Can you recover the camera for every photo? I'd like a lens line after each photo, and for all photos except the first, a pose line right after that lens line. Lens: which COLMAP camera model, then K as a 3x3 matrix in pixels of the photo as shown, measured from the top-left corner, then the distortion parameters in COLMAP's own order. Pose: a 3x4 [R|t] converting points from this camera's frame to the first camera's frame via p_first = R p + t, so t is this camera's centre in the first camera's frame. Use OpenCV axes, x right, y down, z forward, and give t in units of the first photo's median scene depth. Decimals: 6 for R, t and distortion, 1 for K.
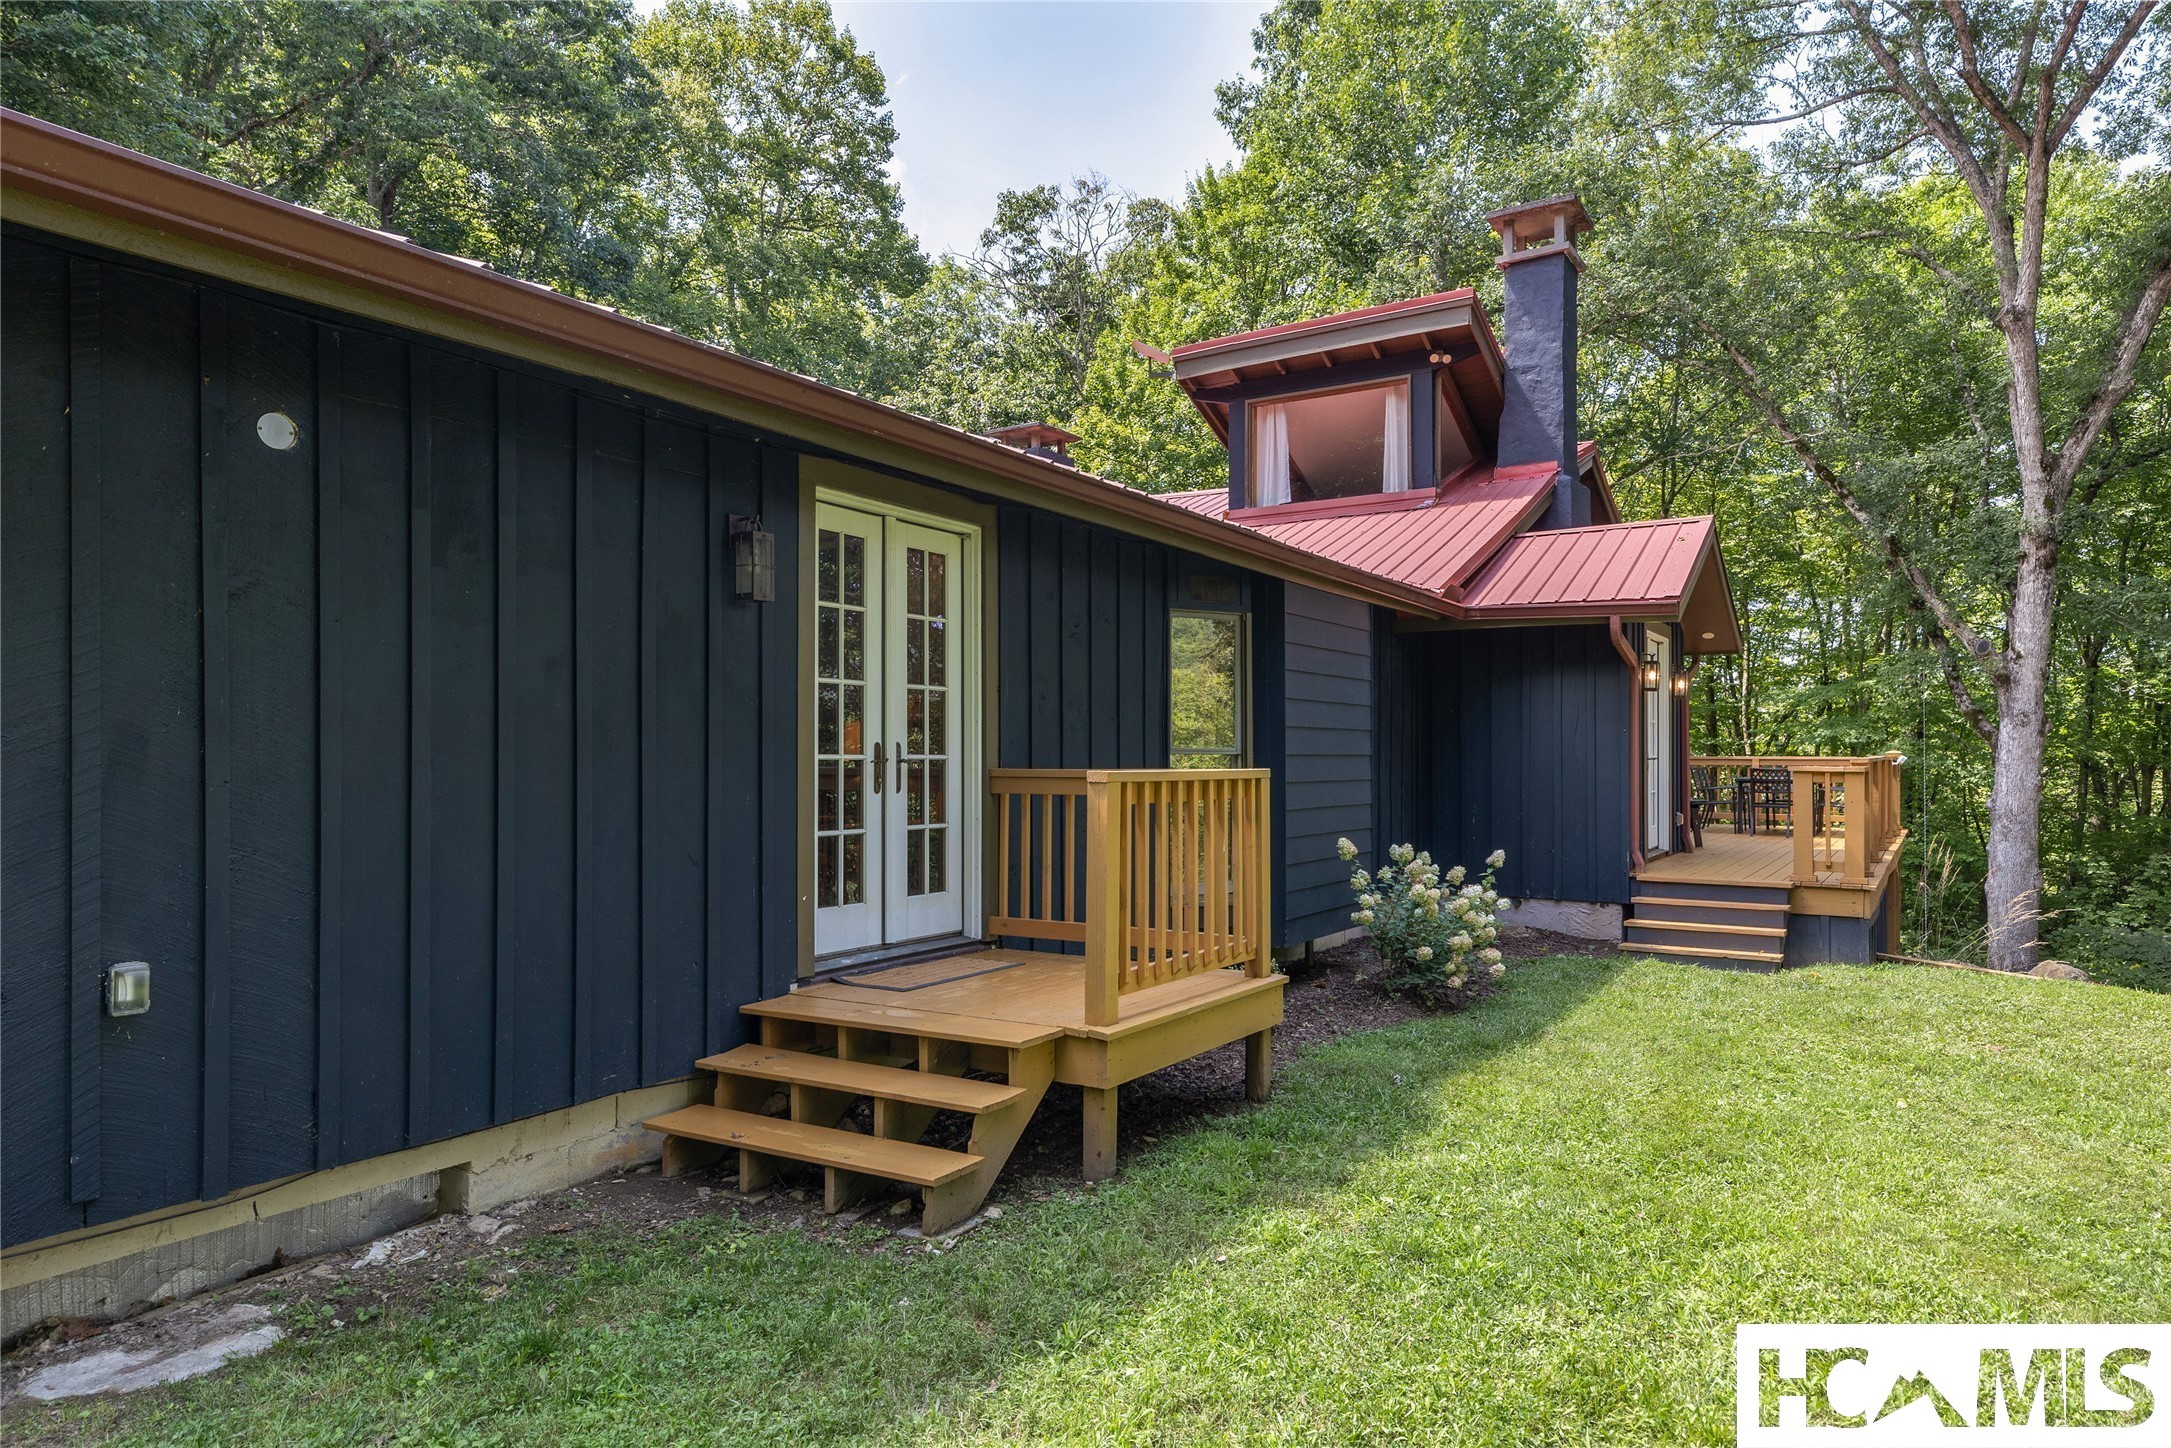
lens RADIAL K [[1370.1, 0, 1086.0], [0, 1370.1, 741.0], [0, 0, 1]] dist [0.022136, 0.000599]
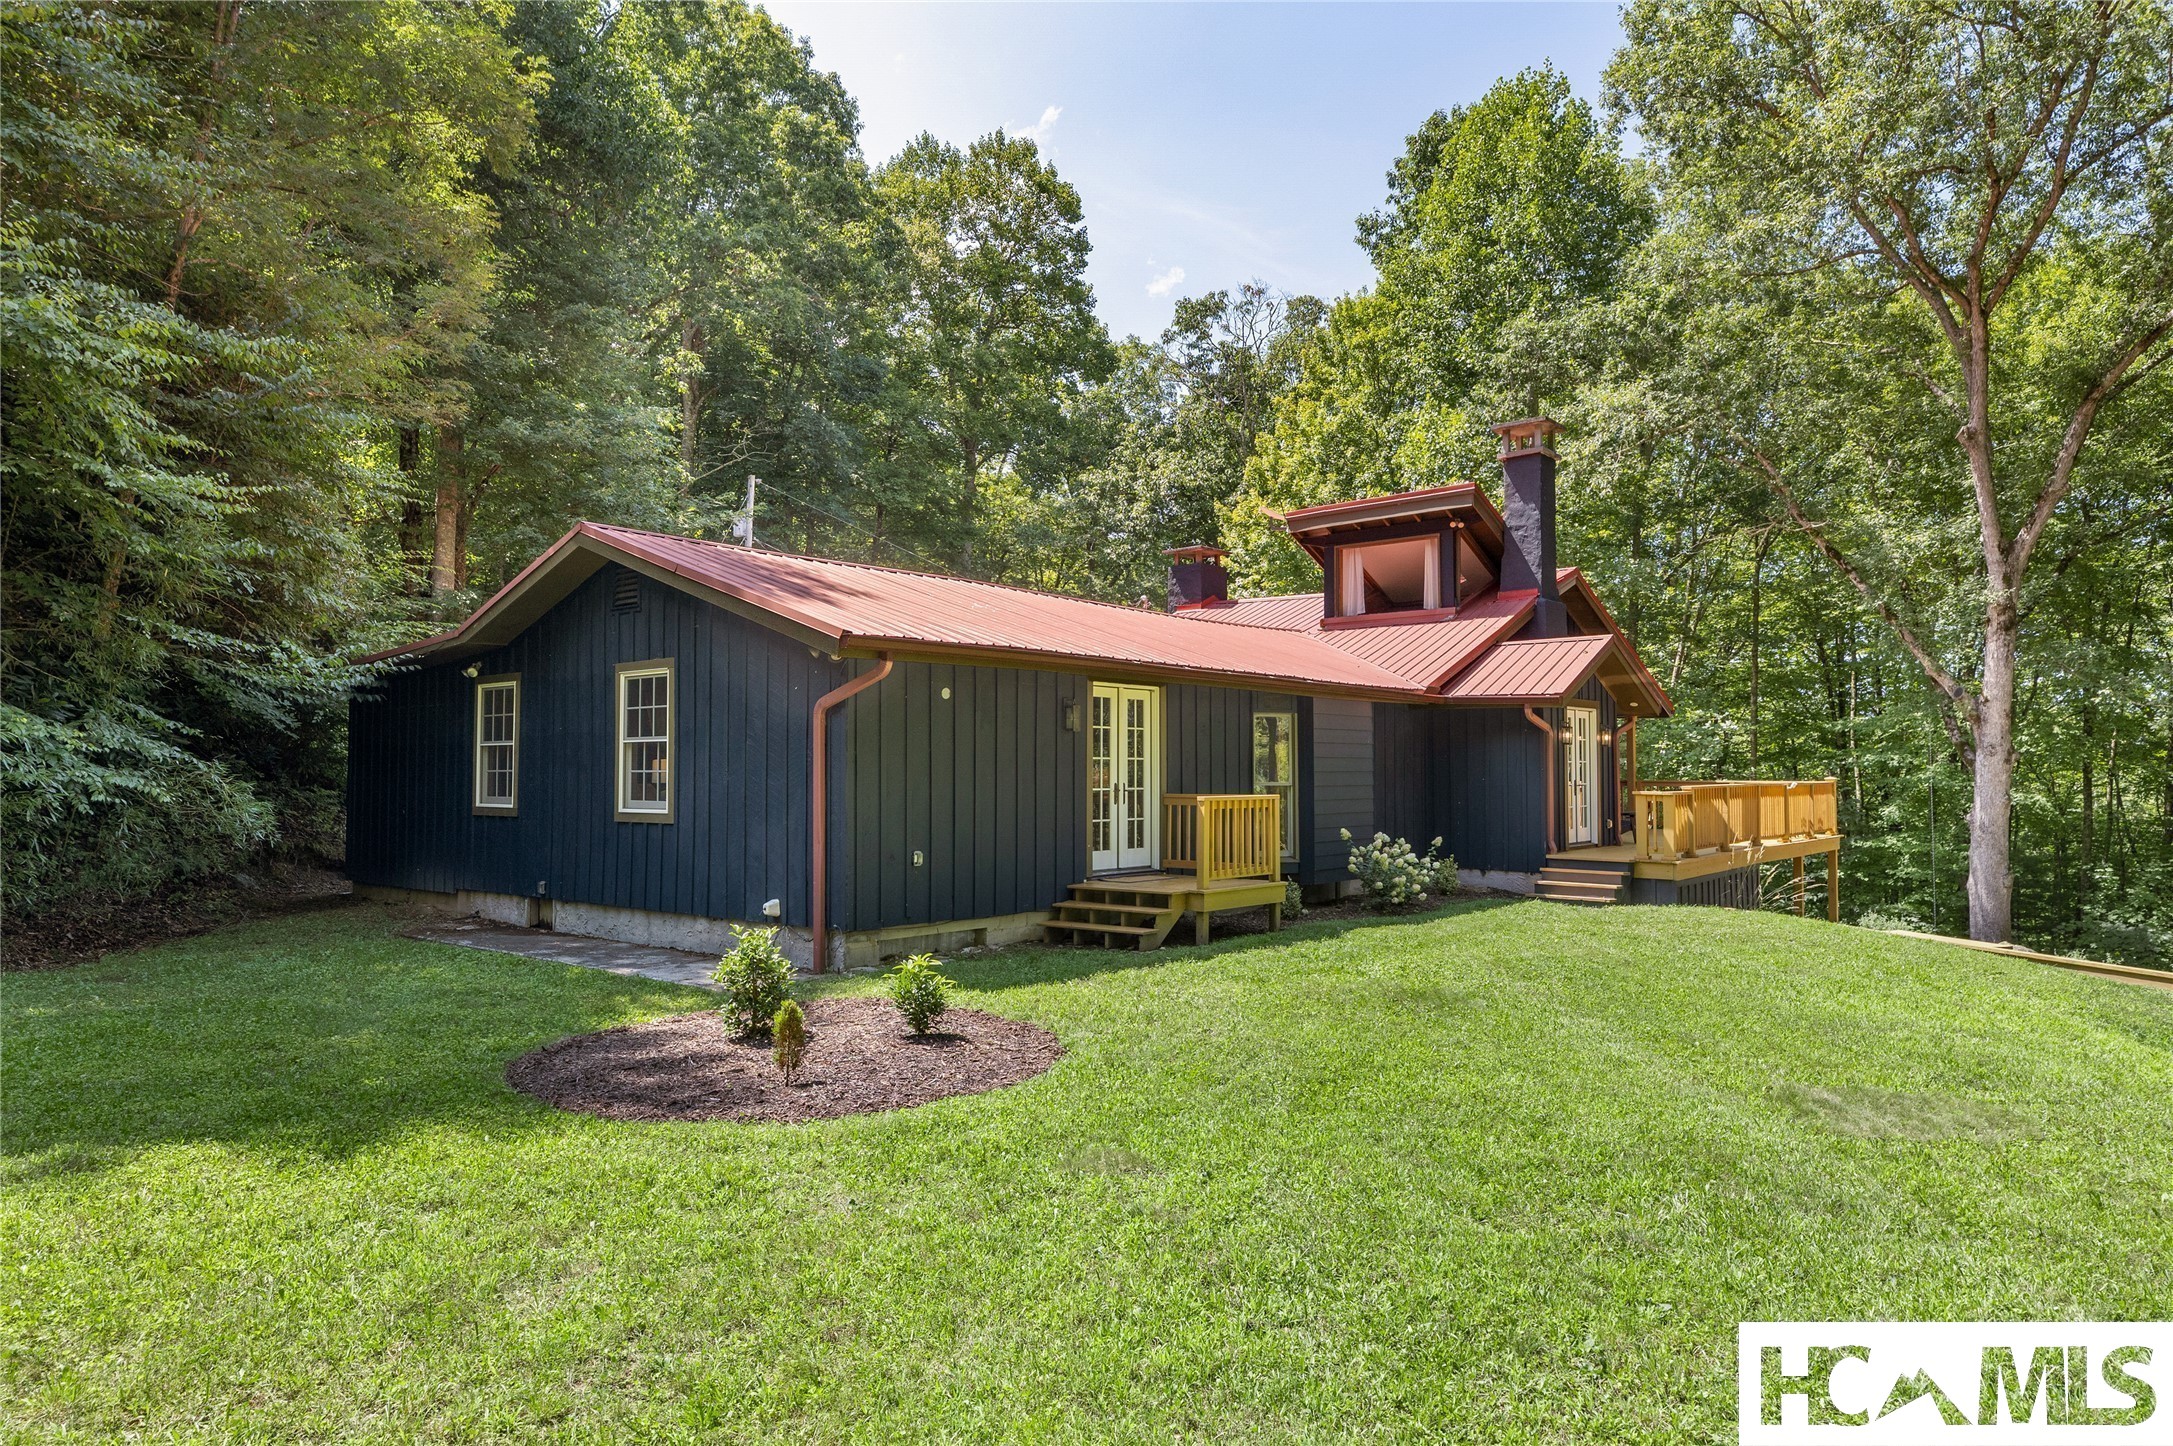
lens RADIAL K [[1371.3, 0, 1089.7], [0, 1371.3, 728.0], [0, 0, 1]] dist [0.022136, 0.000599]
pose [[0.991641, -0.002157, -0.129006, 0.023592], [-0.000172, 0.999837, -0.018039, -0.010948], [0.129024, 0.017910, 0.991480, -0.291589]]
